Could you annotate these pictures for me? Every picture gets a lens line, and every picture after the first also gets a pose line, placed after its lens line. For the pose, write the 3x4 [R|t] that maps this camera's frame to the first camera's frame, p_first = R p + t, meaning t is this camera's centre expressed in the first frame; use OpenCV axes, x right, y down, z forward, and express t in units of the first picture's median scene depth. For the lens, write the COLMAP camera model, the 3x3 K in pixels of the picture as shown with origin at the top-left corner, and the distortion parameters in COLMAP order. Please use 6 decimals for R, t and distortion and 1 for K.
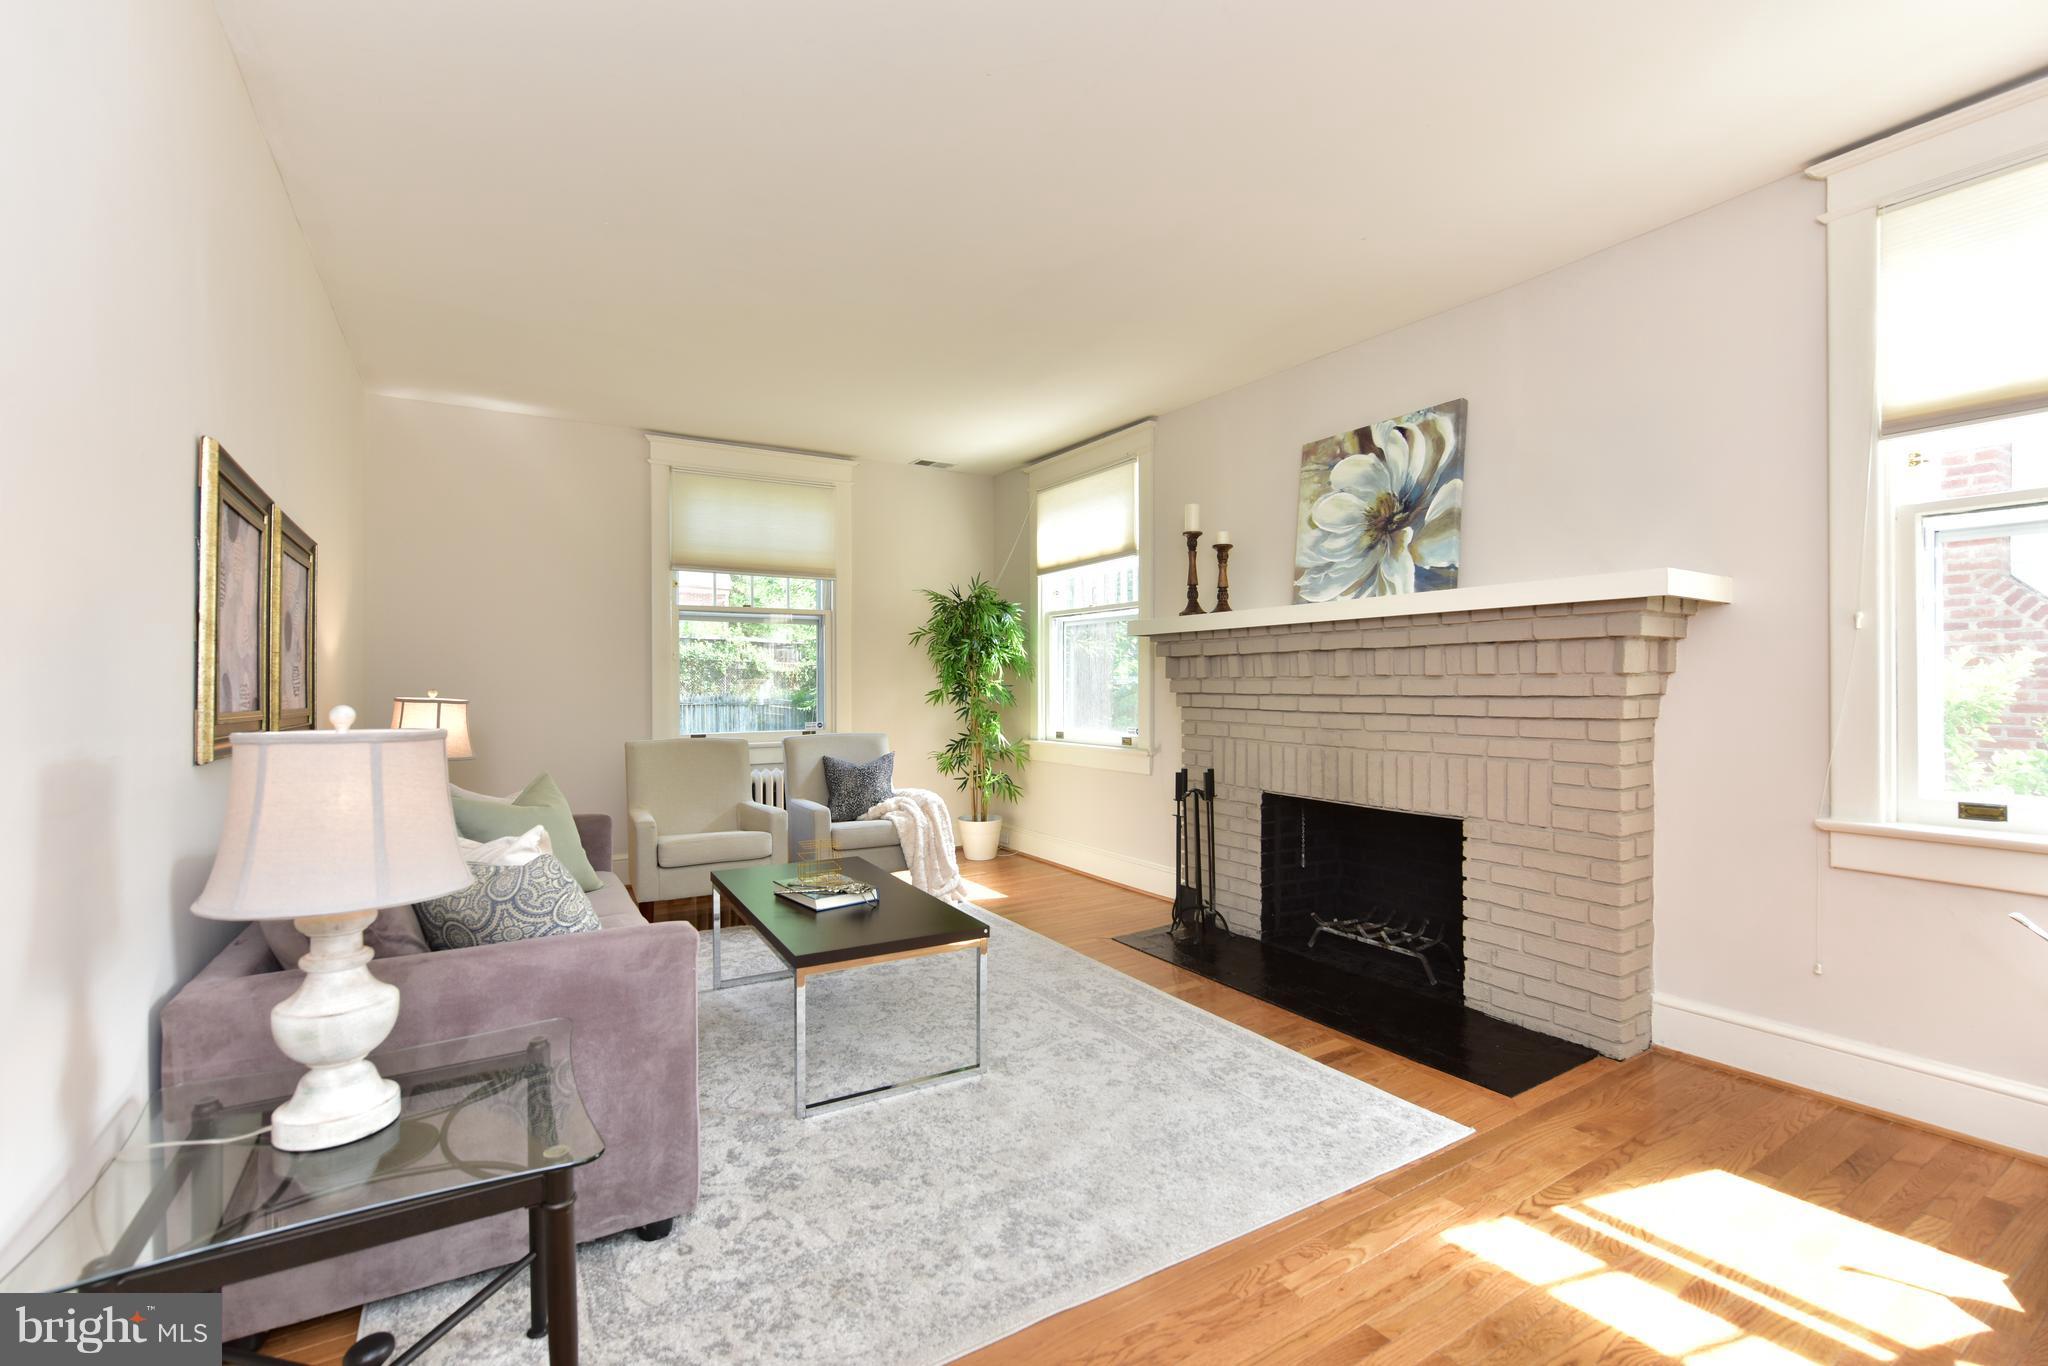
lens RADIAL K [[892.8, 0, 1024.0], [0, 892.8, 683.0], [0, 0, 1]] dist [-0.000668, 0.000076]
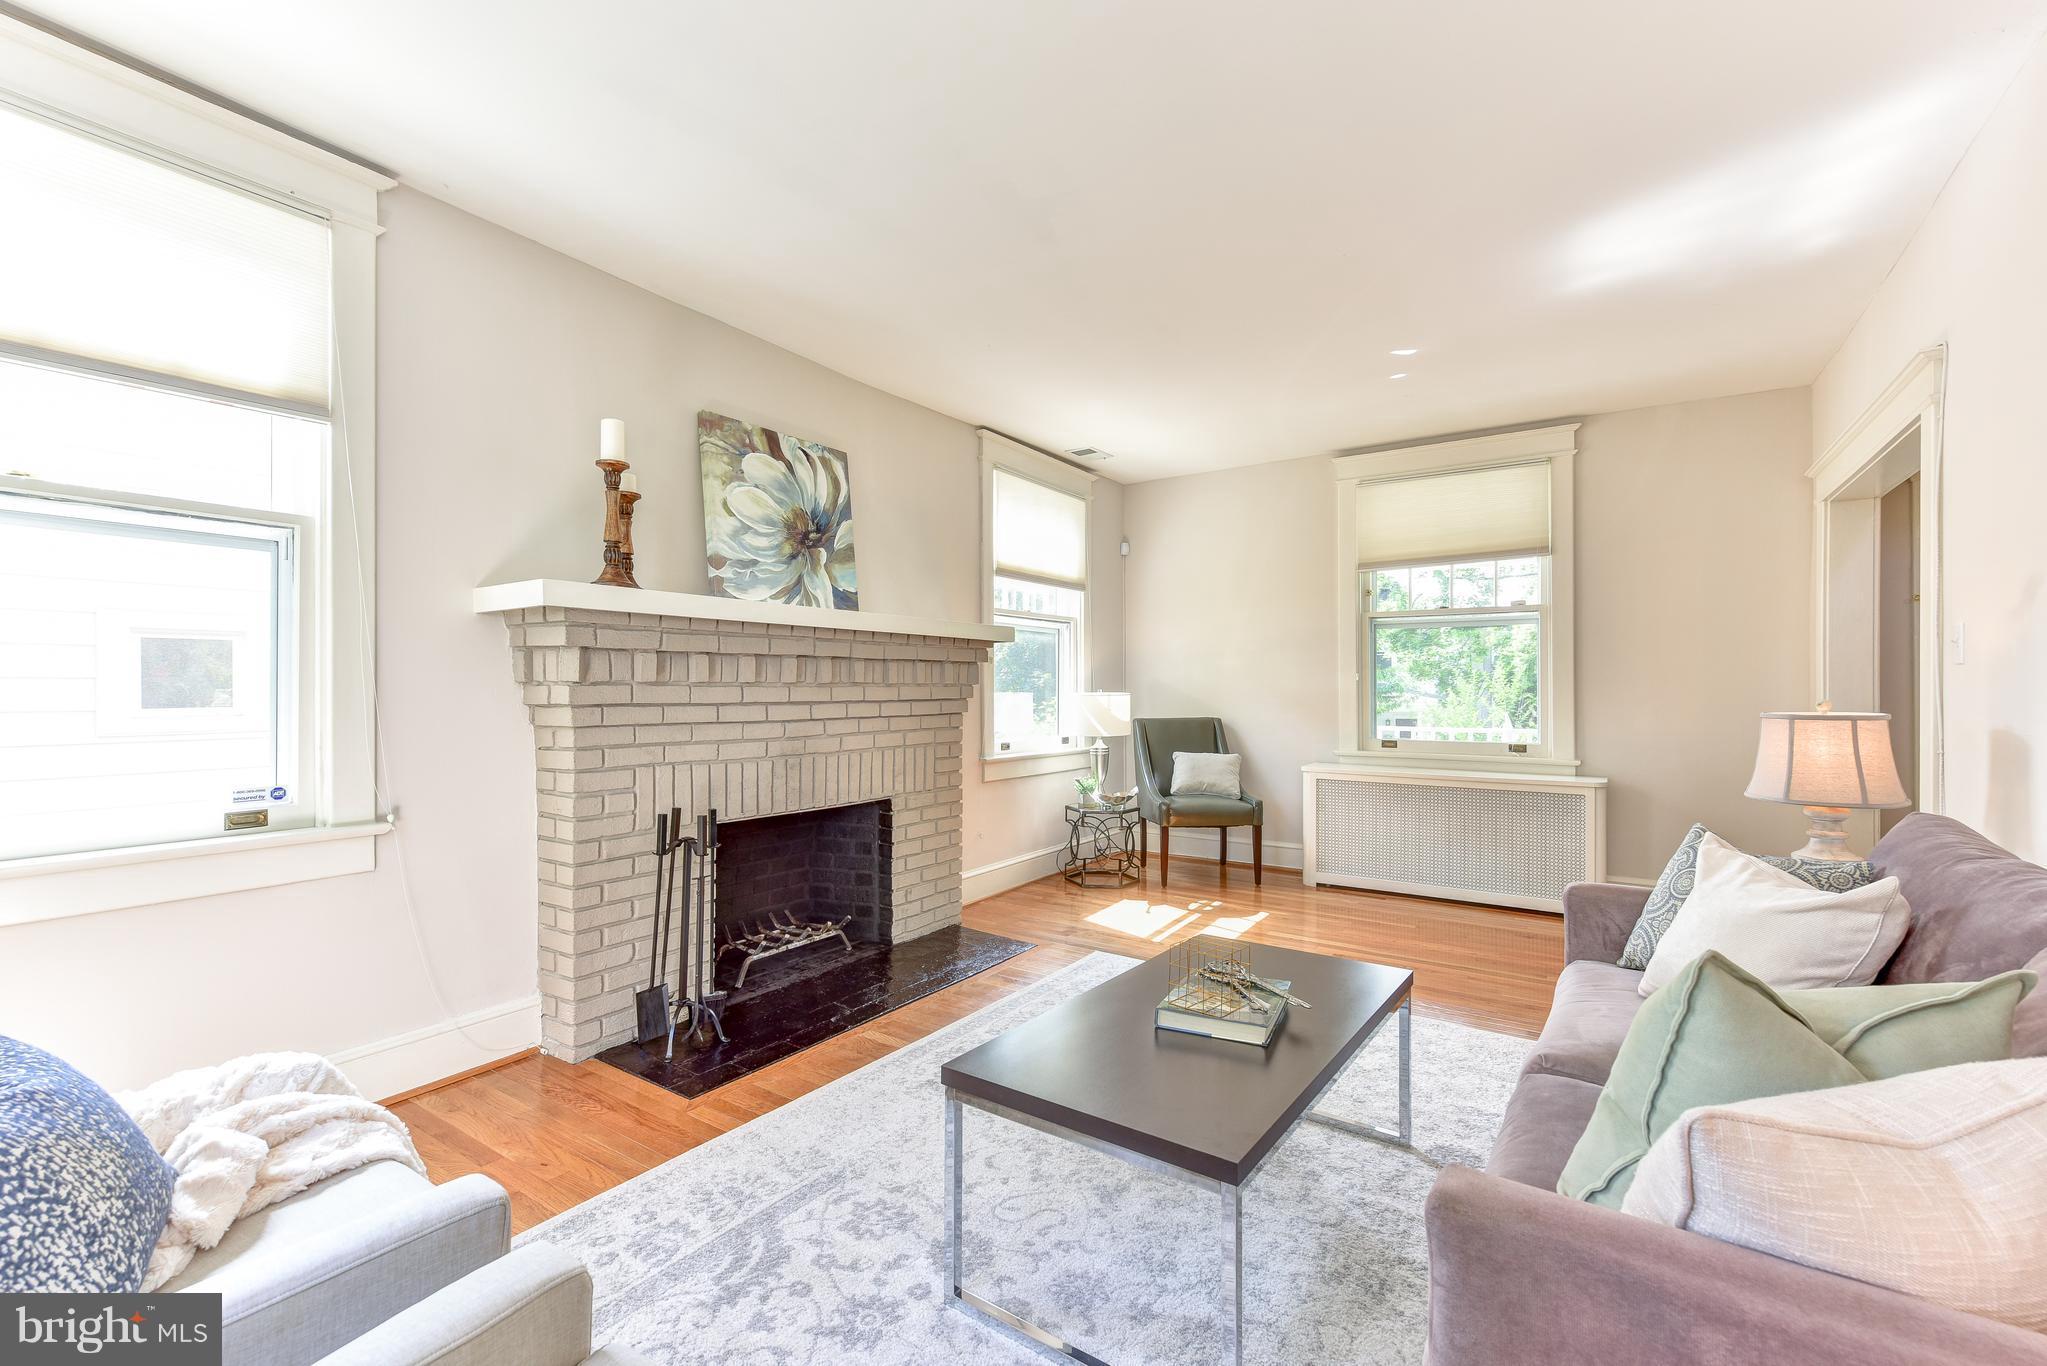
lens RADIAL K [[881.8, 0, 1040.0], [0, 881.8, 680.7], [0, 0, 1]] dist [0.000209, 0.000040]
pose [[-0.429941, 0.012477, 0.902771, -0.666023], [0.000821, 0.999909, -0.013429, 0.003146], [-0.902857, -0.005033, -0.429912, 1.230031]]
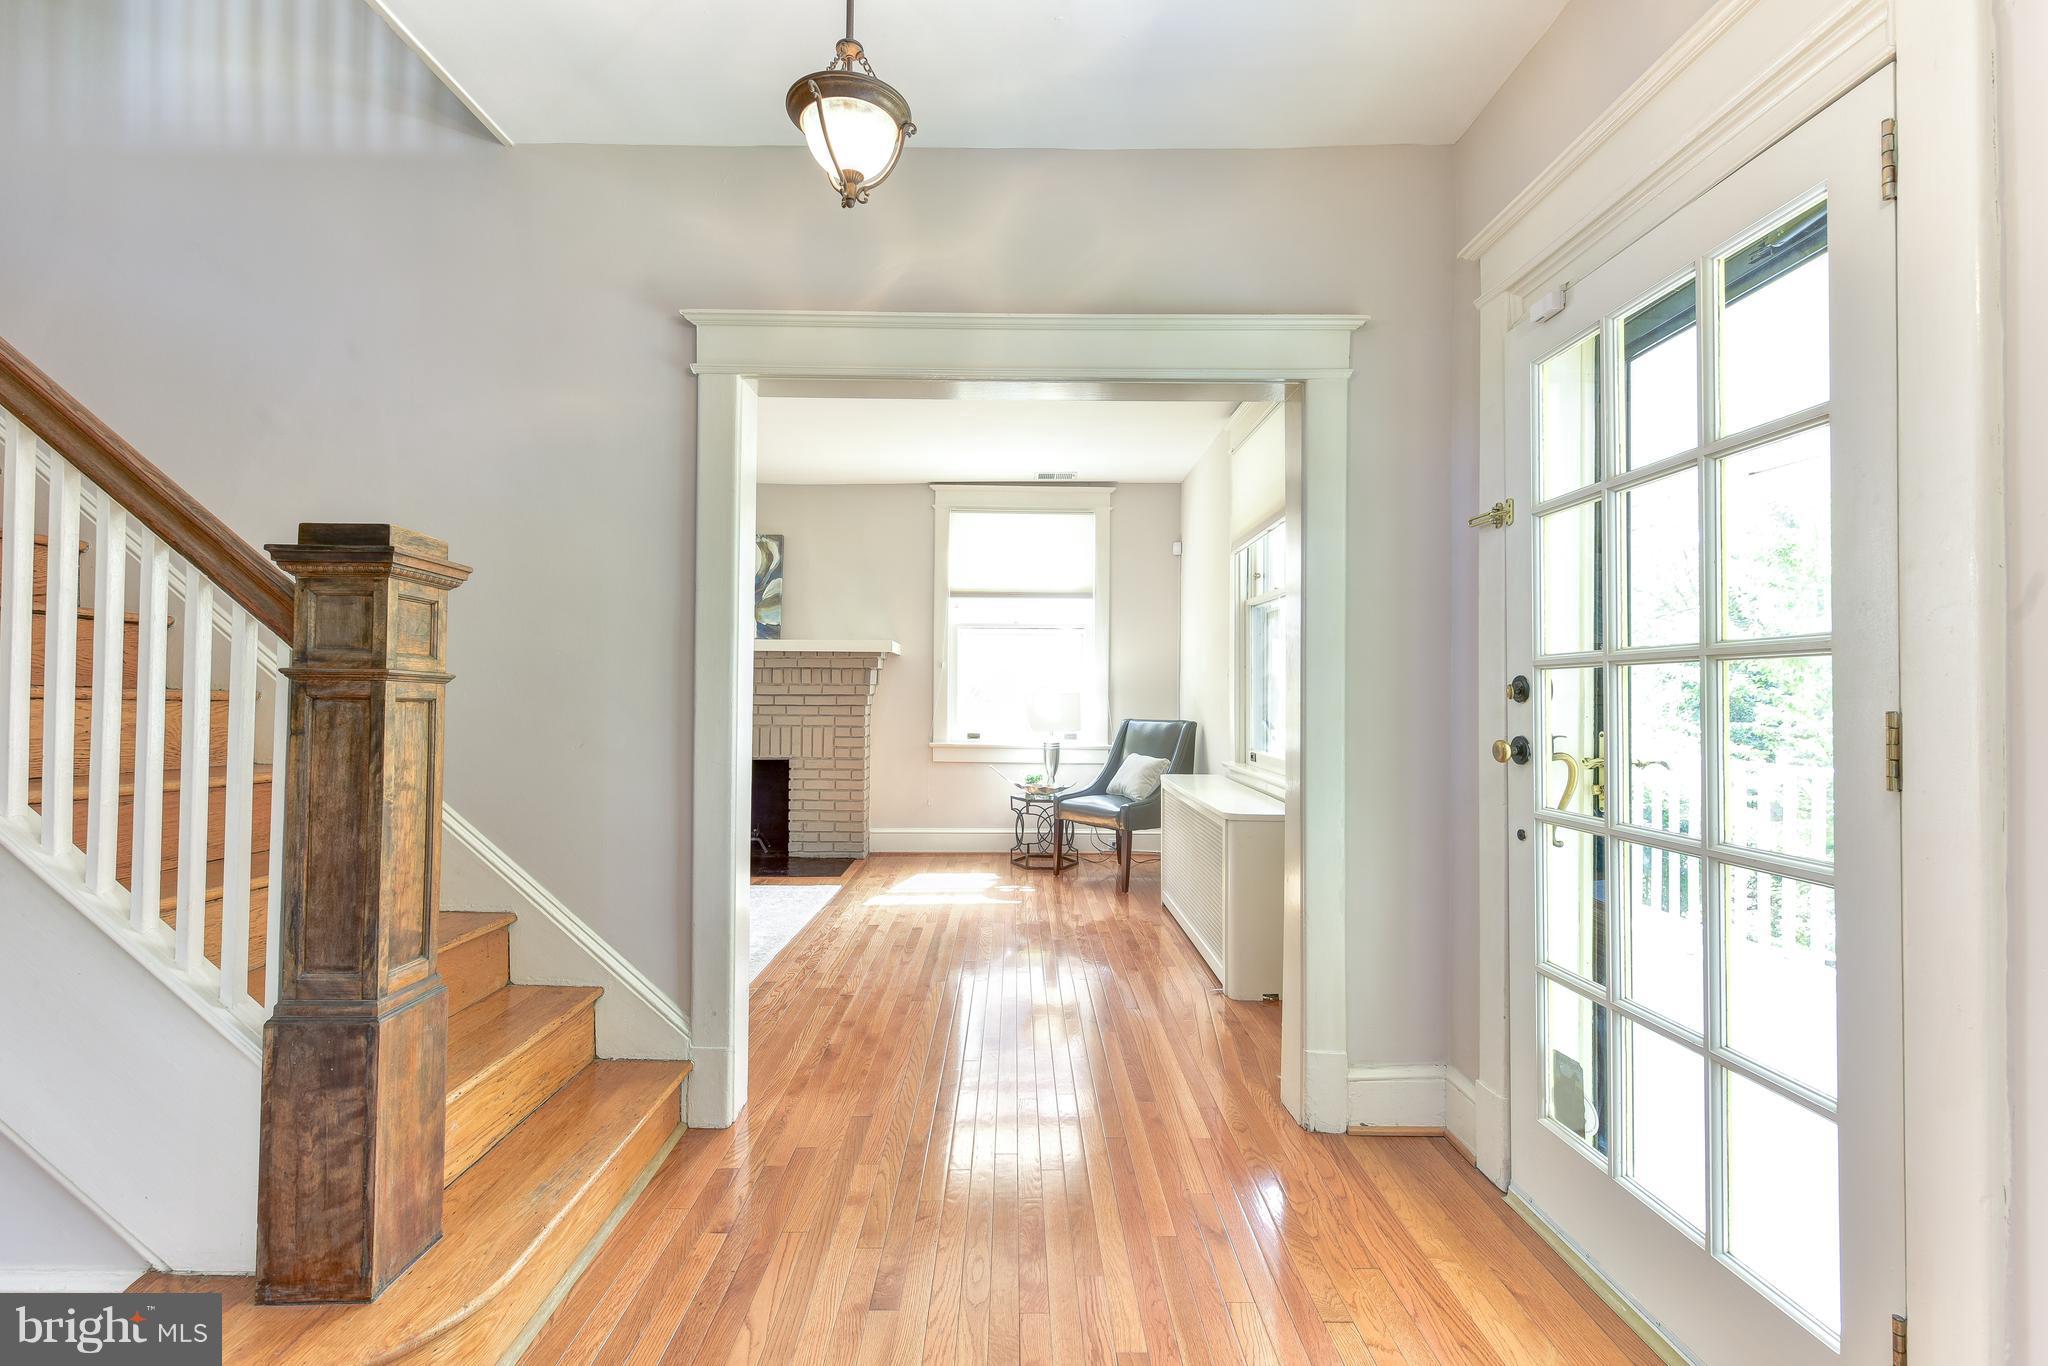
lens RADIAL K [[892.8, 0, 1024.0], [0, 892.8, 683.0], [0, 0, 1]] dist [-0.000668, 0.000076]
pose [[0.514552, 0.017671, 0.857277, -0.812812], [-0.013721, 0.999829, -0.012374, 0.005632], [-0.857349, -0.005396, 0.514707, -0.379131]]
